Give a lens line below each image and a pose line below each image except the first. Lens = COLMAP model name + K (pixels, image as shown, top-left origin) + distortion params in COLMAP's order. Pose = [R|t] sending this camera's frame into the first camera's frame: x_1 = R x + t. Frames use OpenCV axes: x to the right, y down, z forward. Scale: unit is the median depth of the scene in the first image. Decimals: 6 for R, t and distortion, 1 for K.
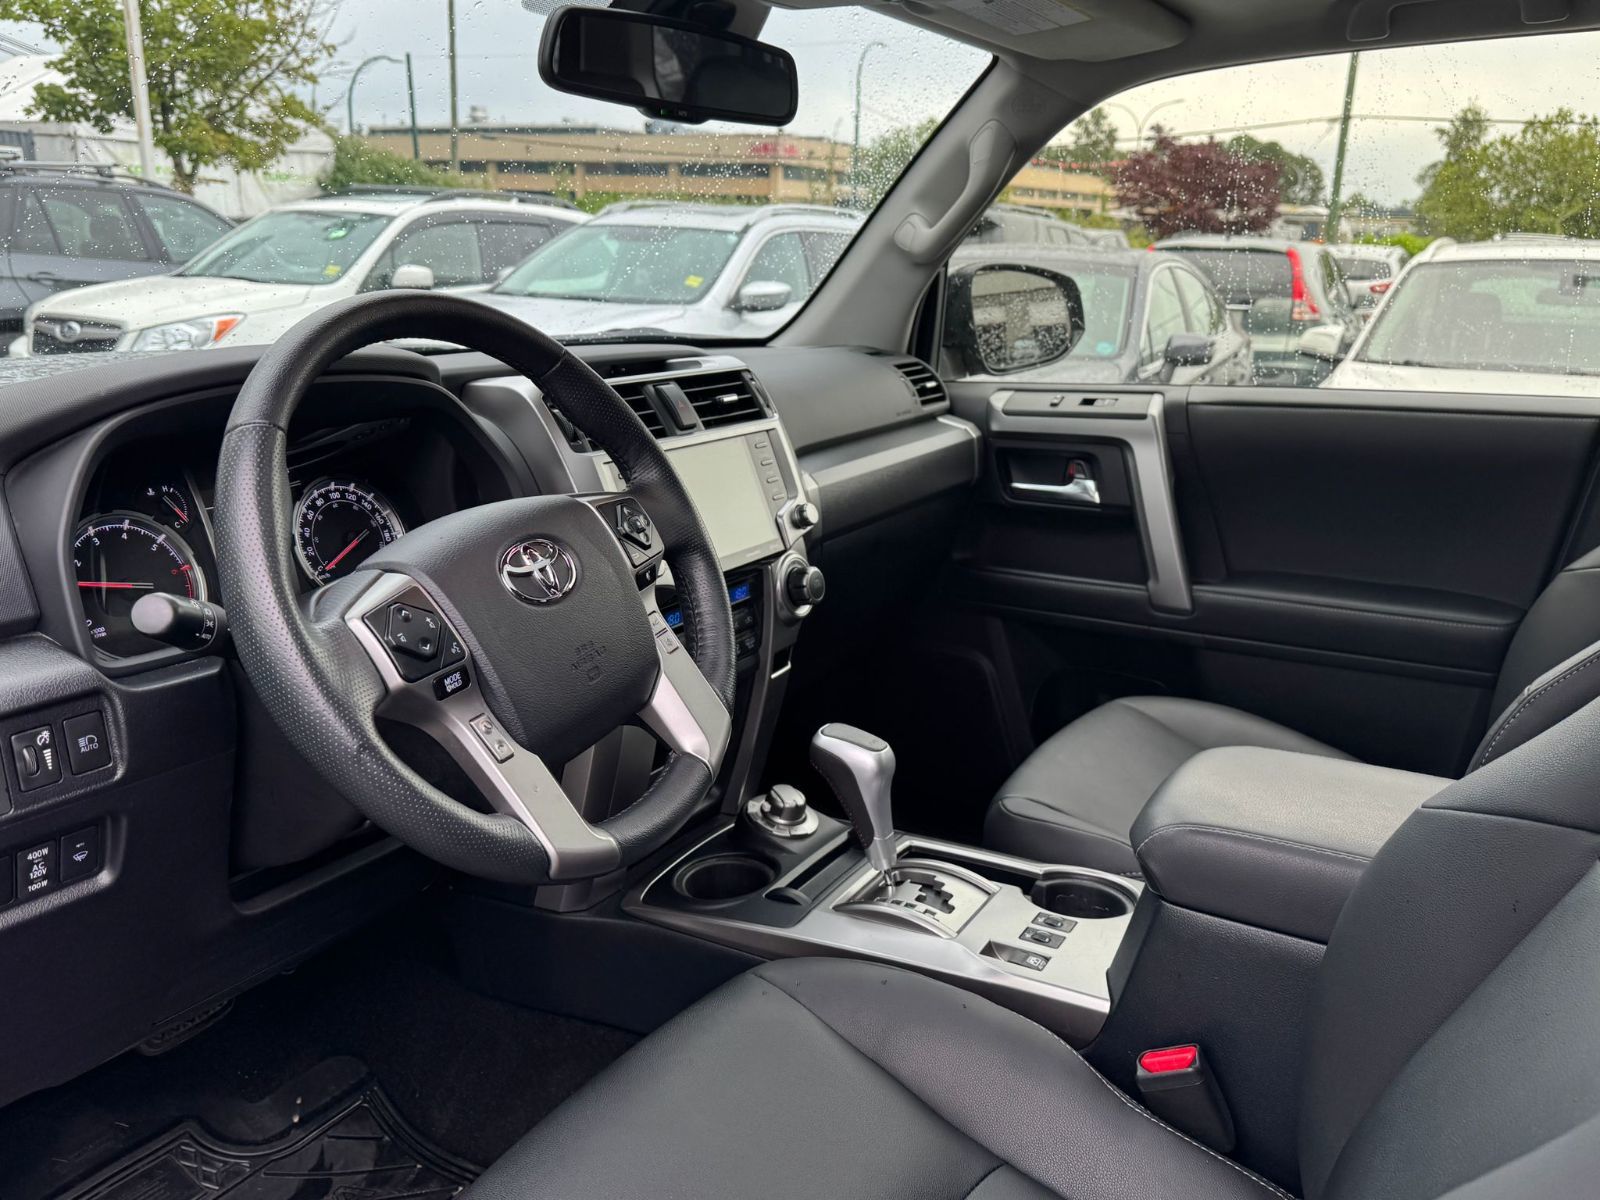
lens RADIAL K [[1321.2, 0, 800.6], [0, 1321.2, 599.4], [0, 0, 1]] dist [0.023649, -0.023436]
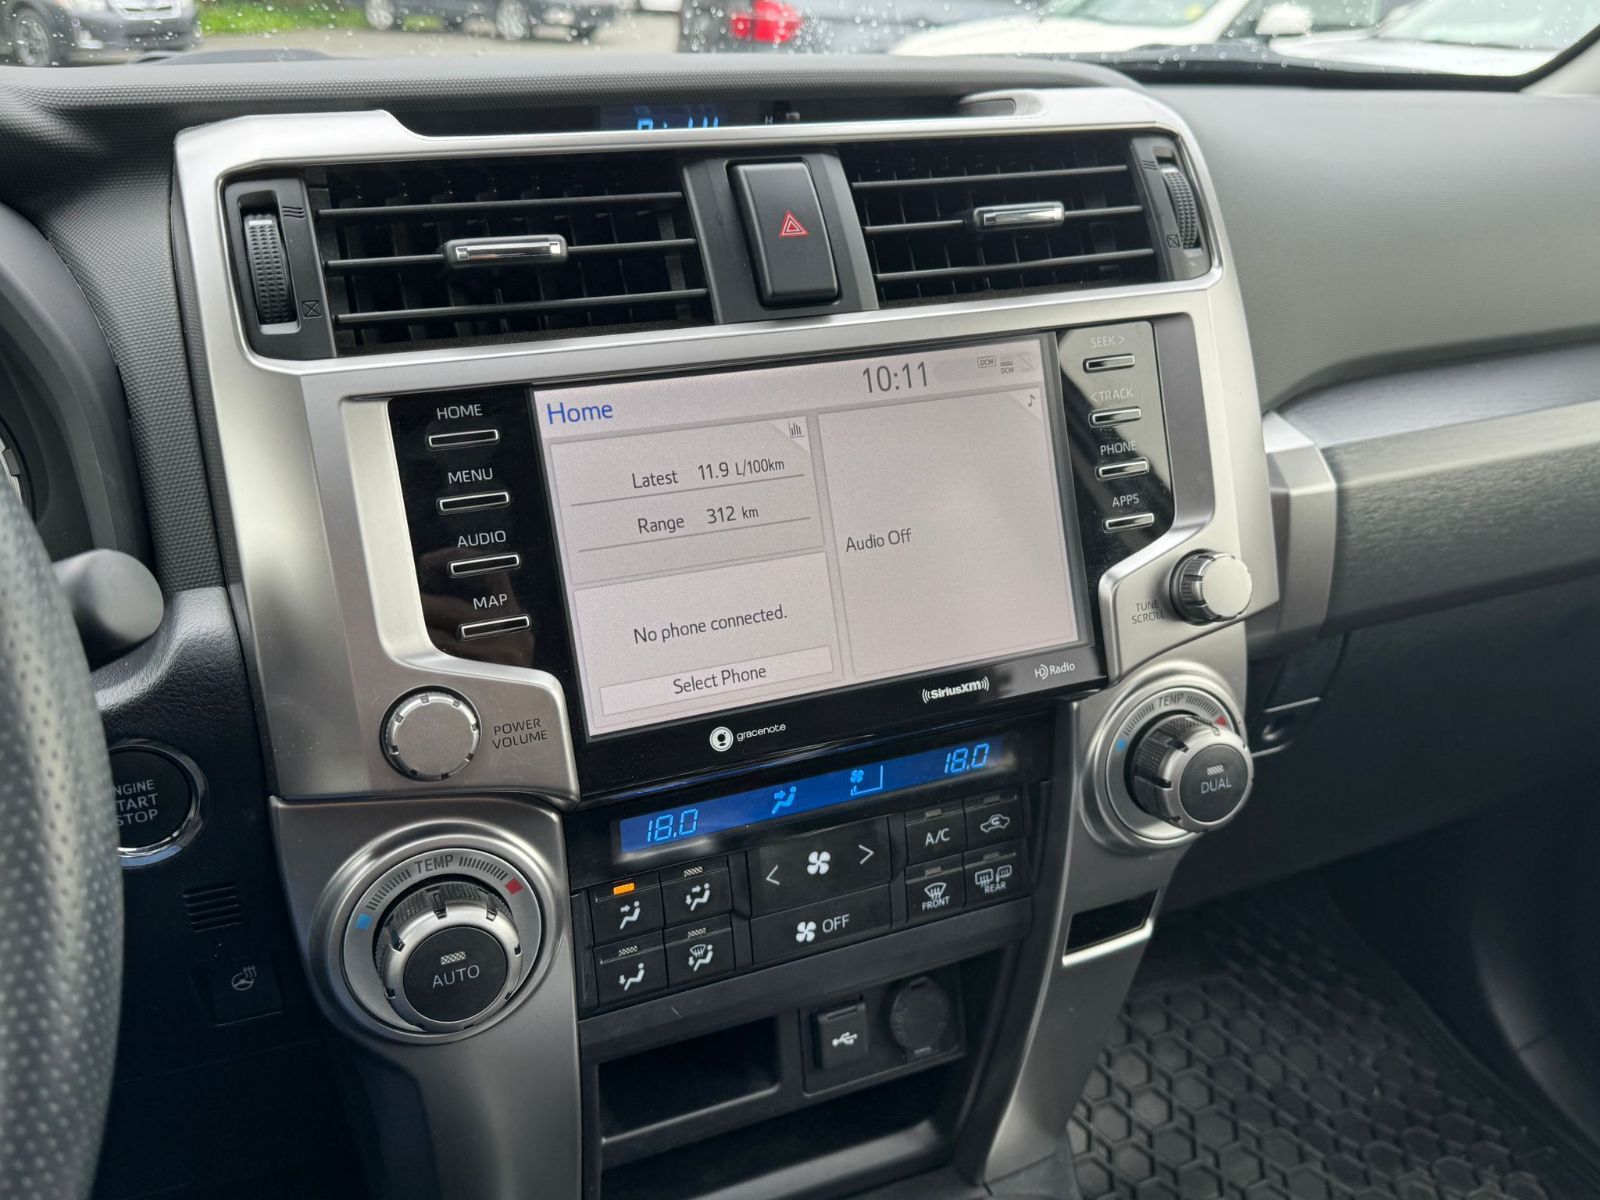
lens RADIAL K [[1321.2, 0, 800.6], [0, 1321.2, 607.2], [0, 0, 1]] dist [0.023649, -0.023436]
pose [[0.791881, 0.244095, -0.559770, 0.101474], [-0.146797, 0.965850, 0.213504, -0.104960], [0.592769, -0.086897, 0.800670, 0.605023]]
